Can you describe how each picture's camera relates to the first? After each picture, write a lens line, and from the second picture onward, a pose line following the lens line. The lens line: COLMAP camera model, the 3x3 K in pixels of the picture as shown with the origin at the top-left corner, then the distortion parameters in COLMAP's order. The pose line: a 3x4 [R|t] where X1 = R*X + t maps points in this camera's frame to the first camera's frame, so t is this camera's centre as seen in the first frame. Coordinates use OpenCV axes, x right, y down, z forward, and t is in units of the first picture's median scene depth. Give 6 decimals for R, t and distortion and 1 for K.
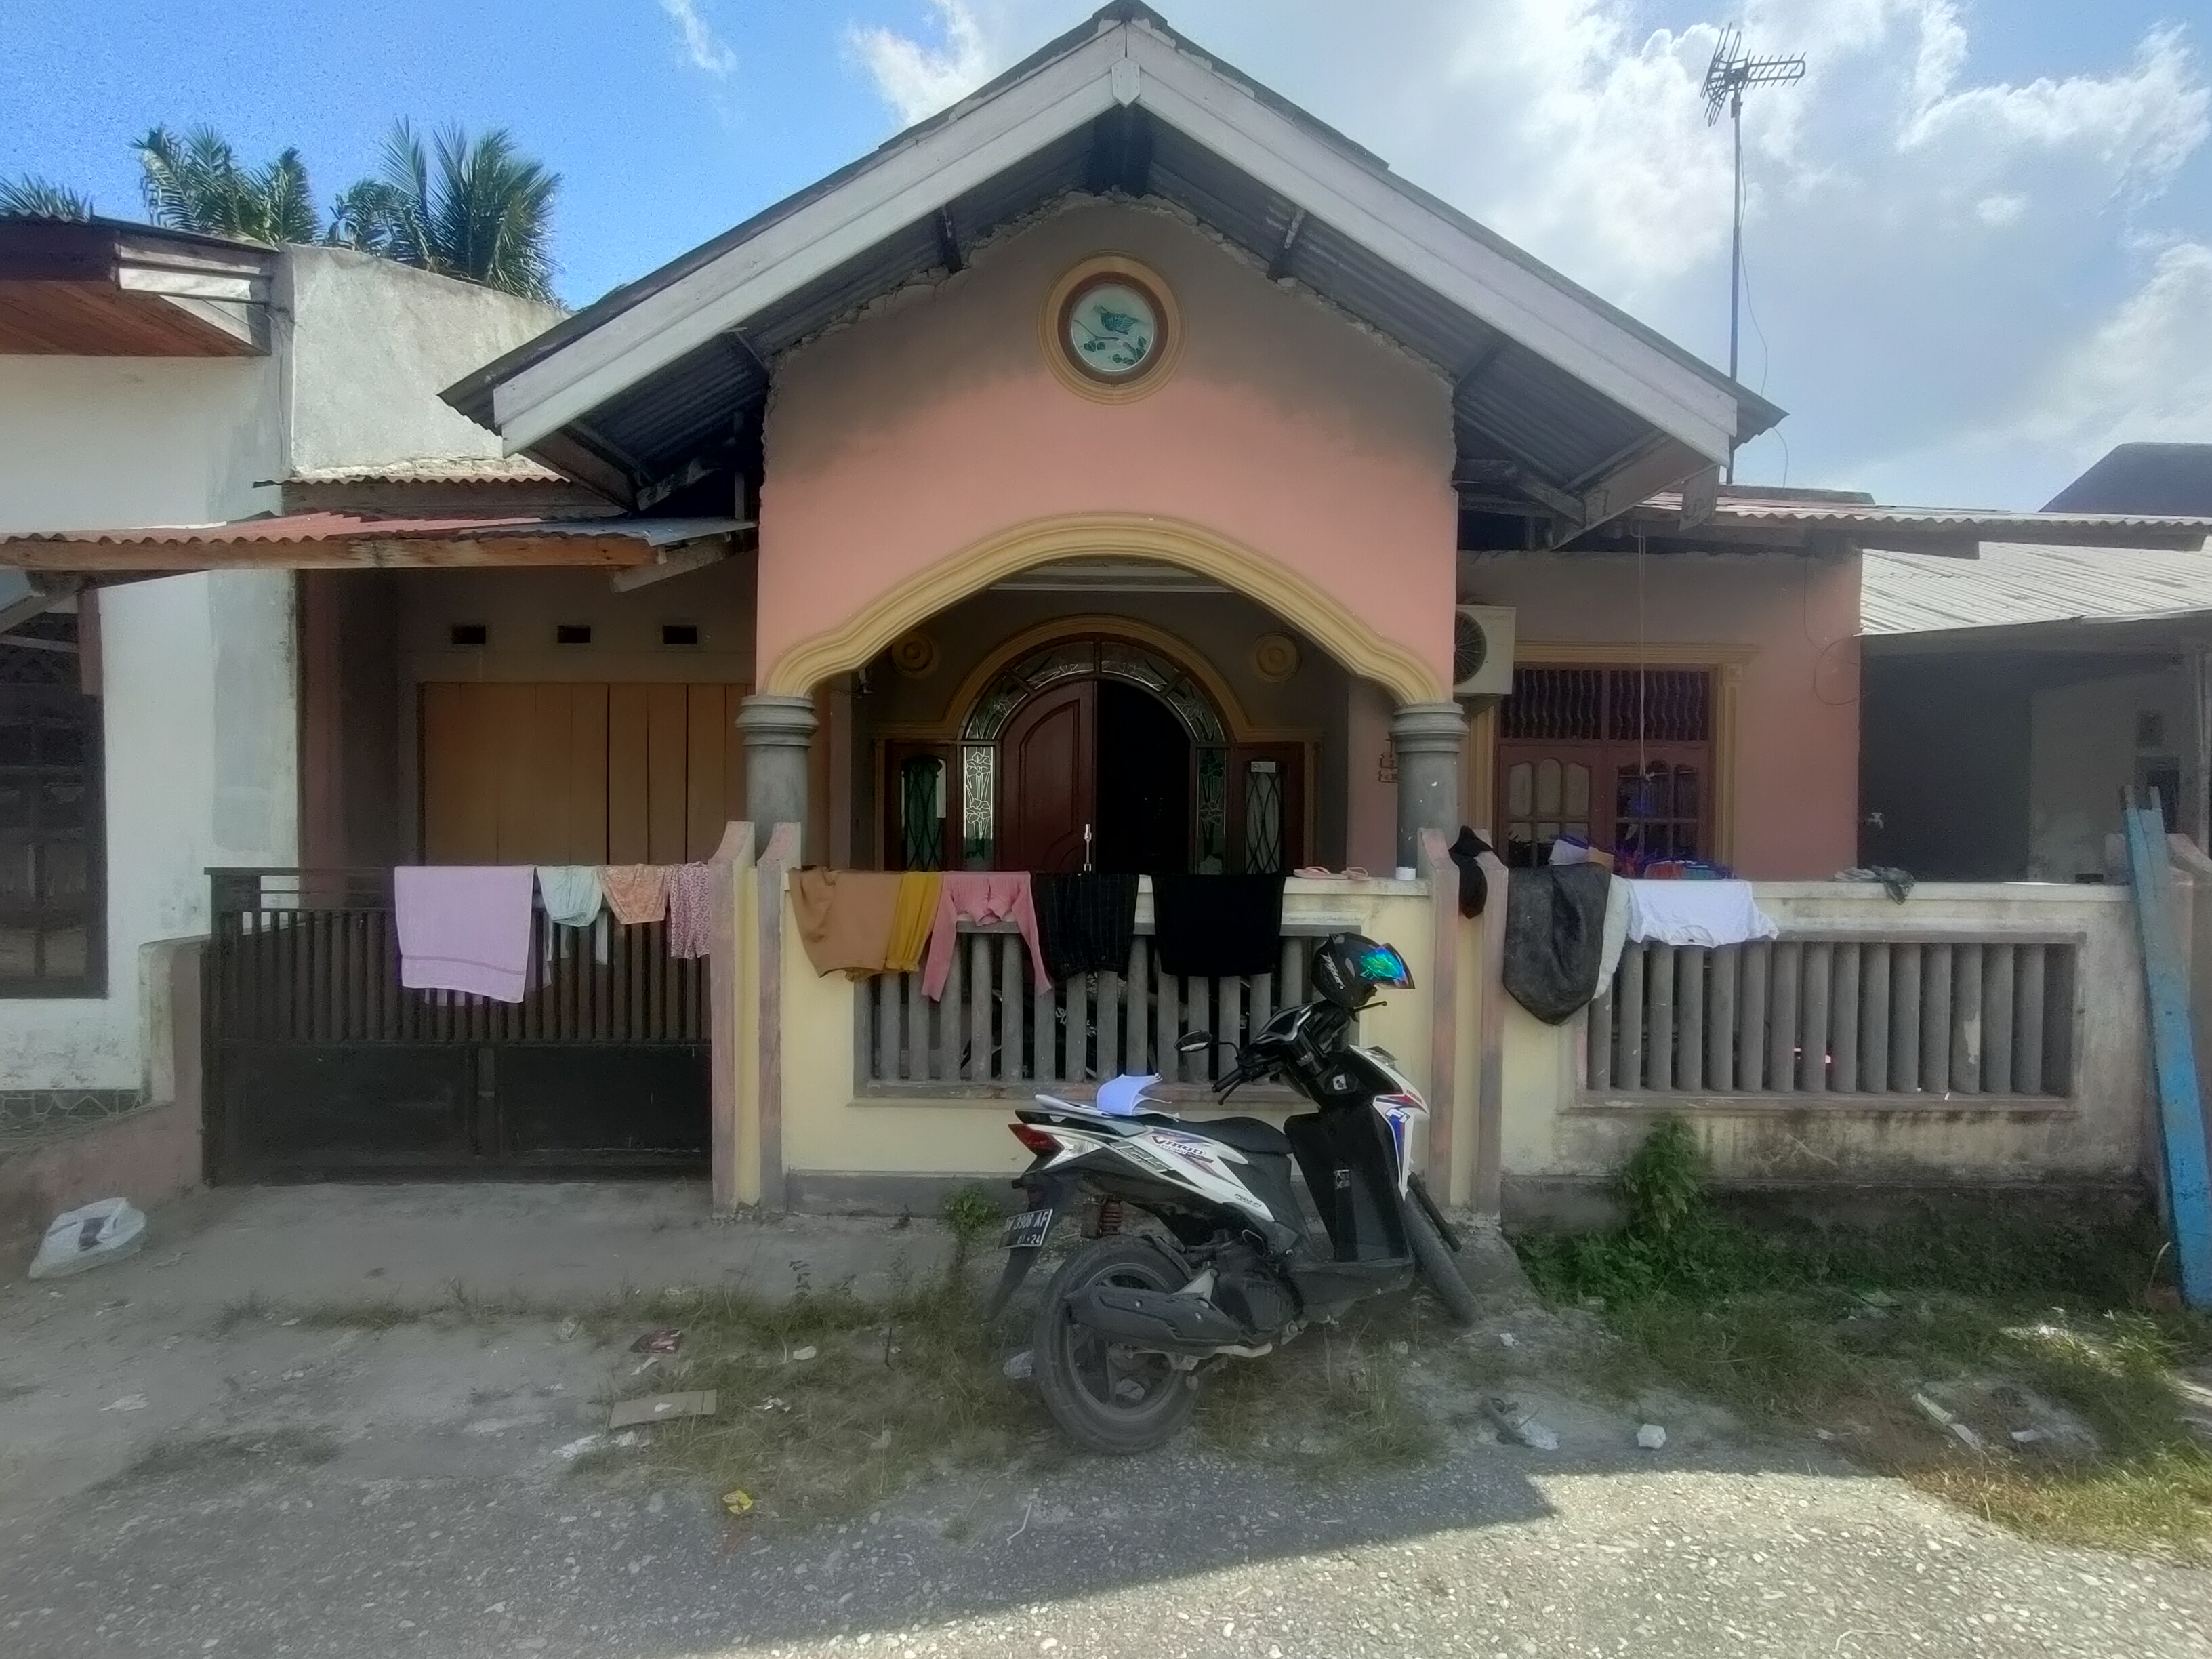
lens RADIAL K [[1020.5, 0, 1106.0], [0, 1020.5, 829.5], [0, 0, 1]] dist [-0.000908, -0.000635]
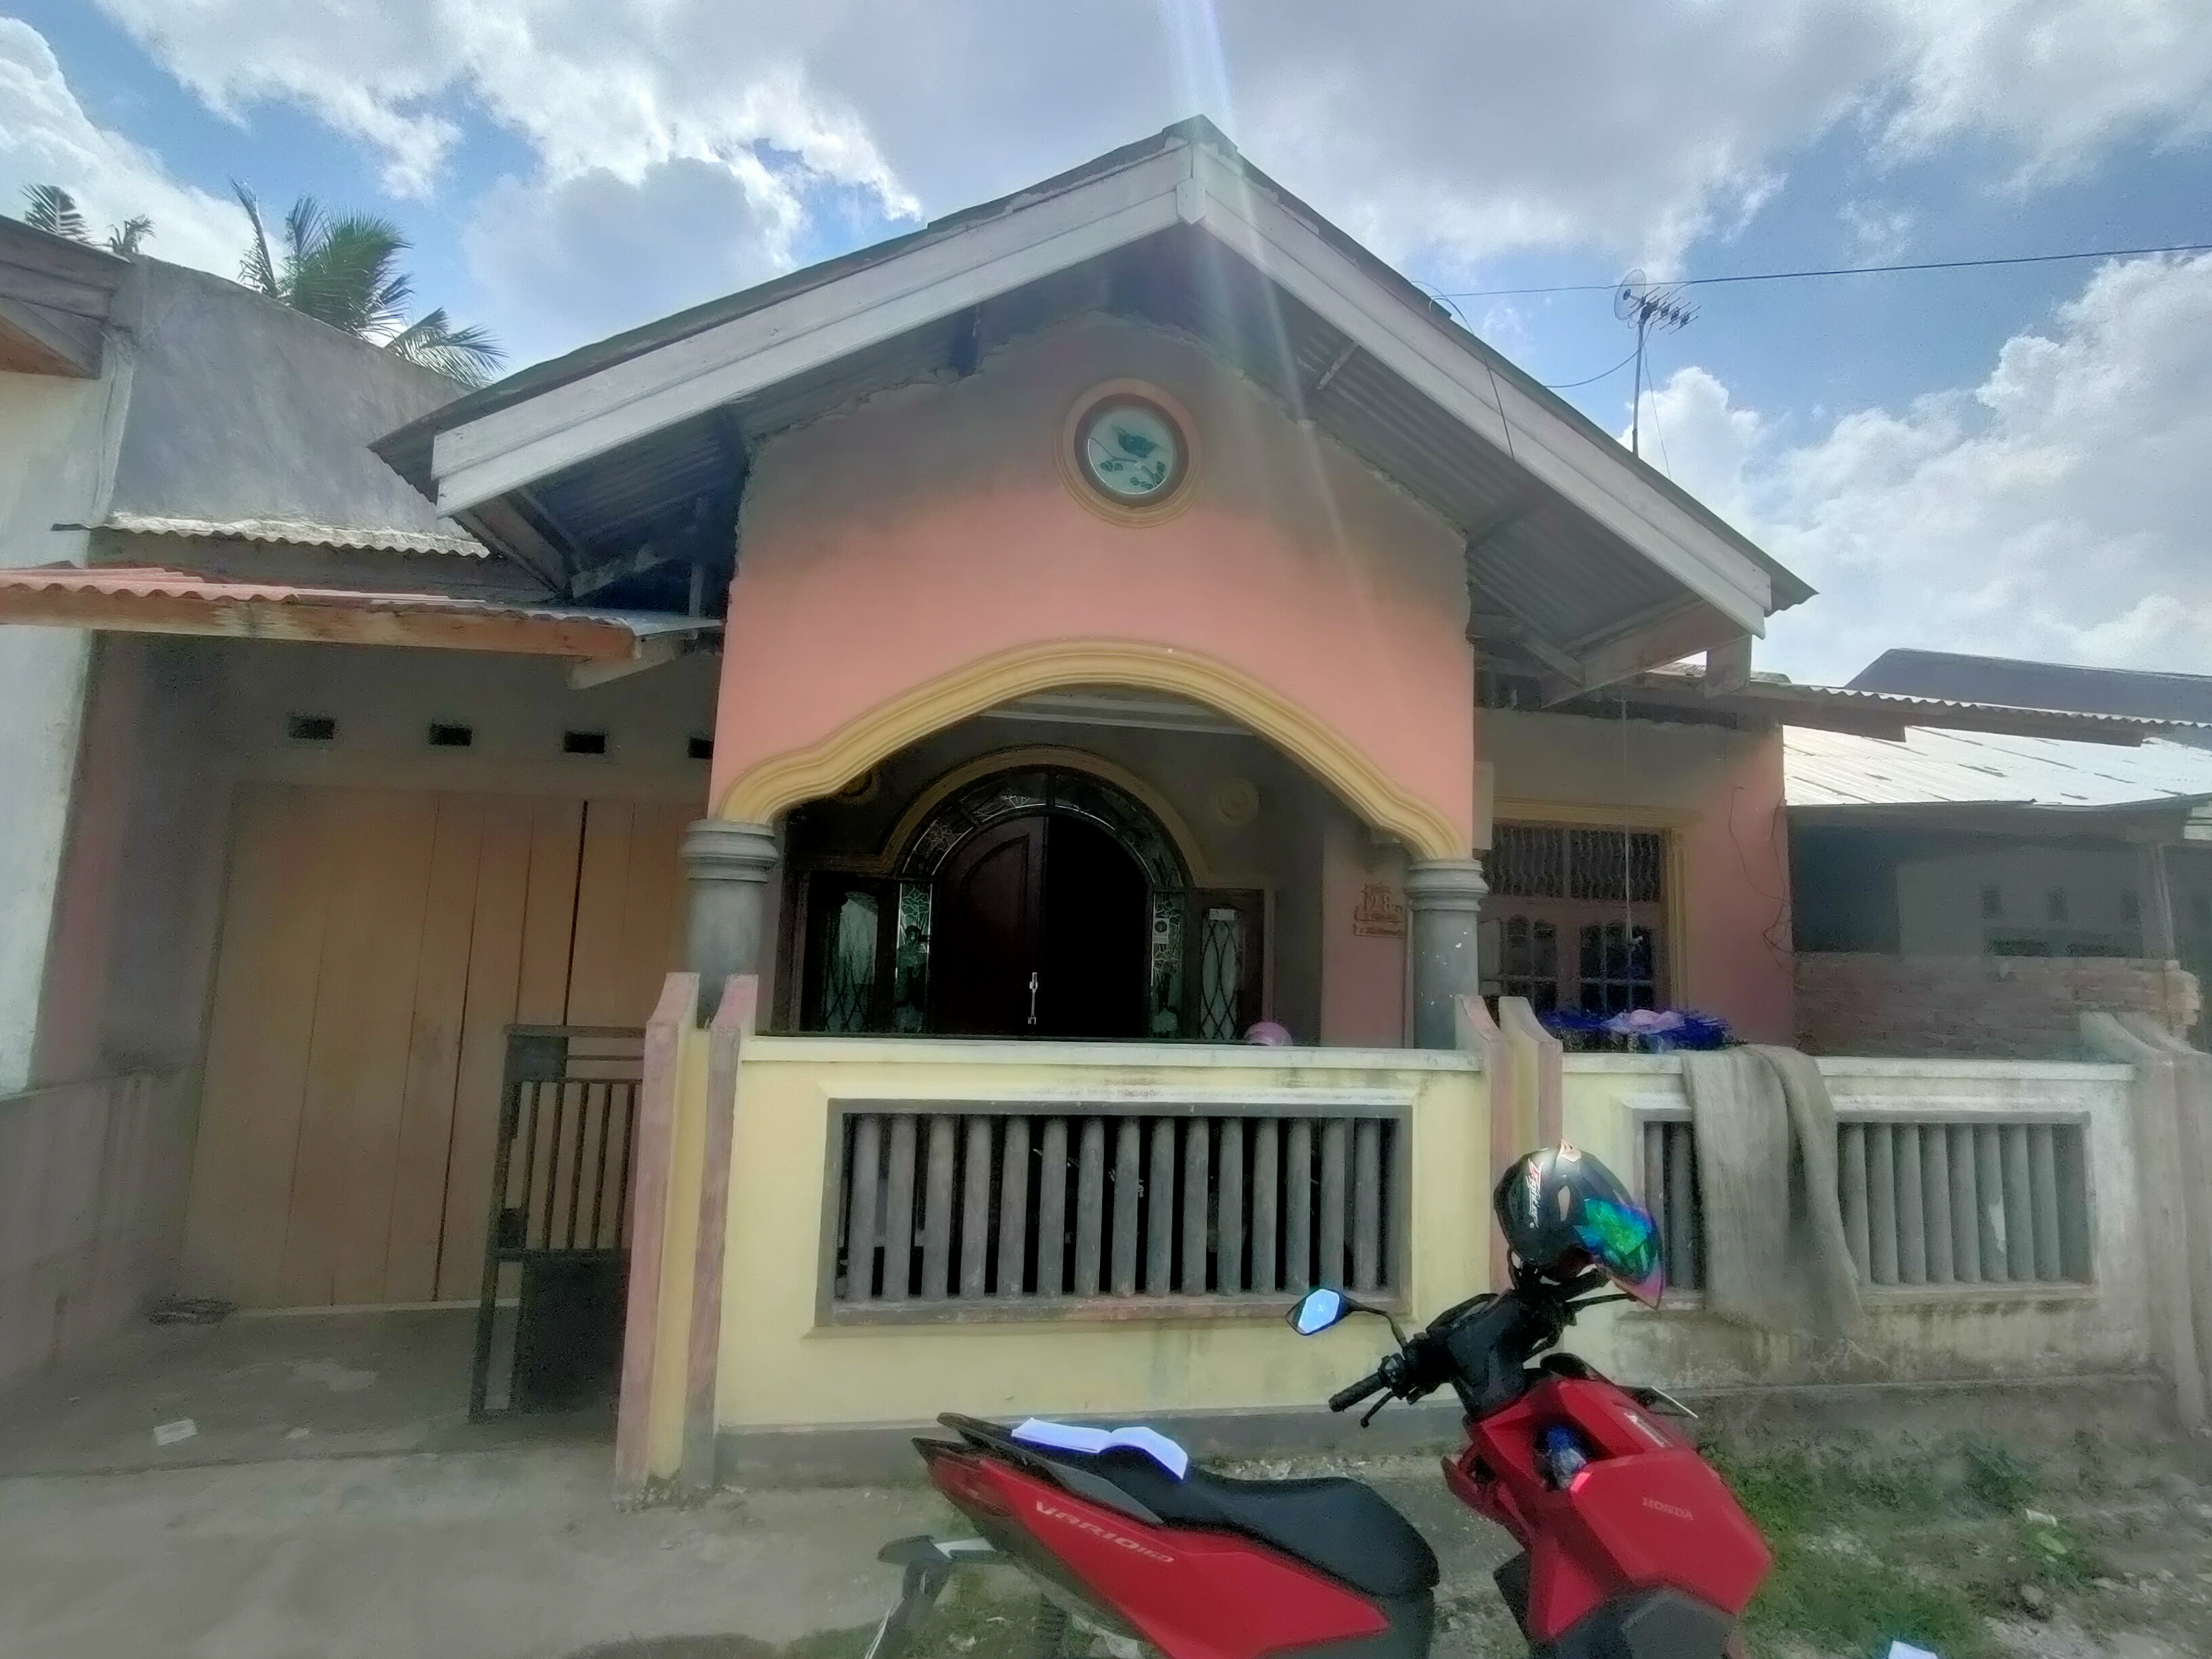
lens RADIAL K [[1020.5, 0, 1106.0], [0, 1020.5, 829.5], [0, 0, 1]] dist [-0.000908, -0.000635]
pose [[0.986179, 0.042873, 0.160041, -0.154106], [-0.022131, 0.991371, -0.129205, -0.022287], [-0.164200, 0.123877, 0.978618, 0.126570]]
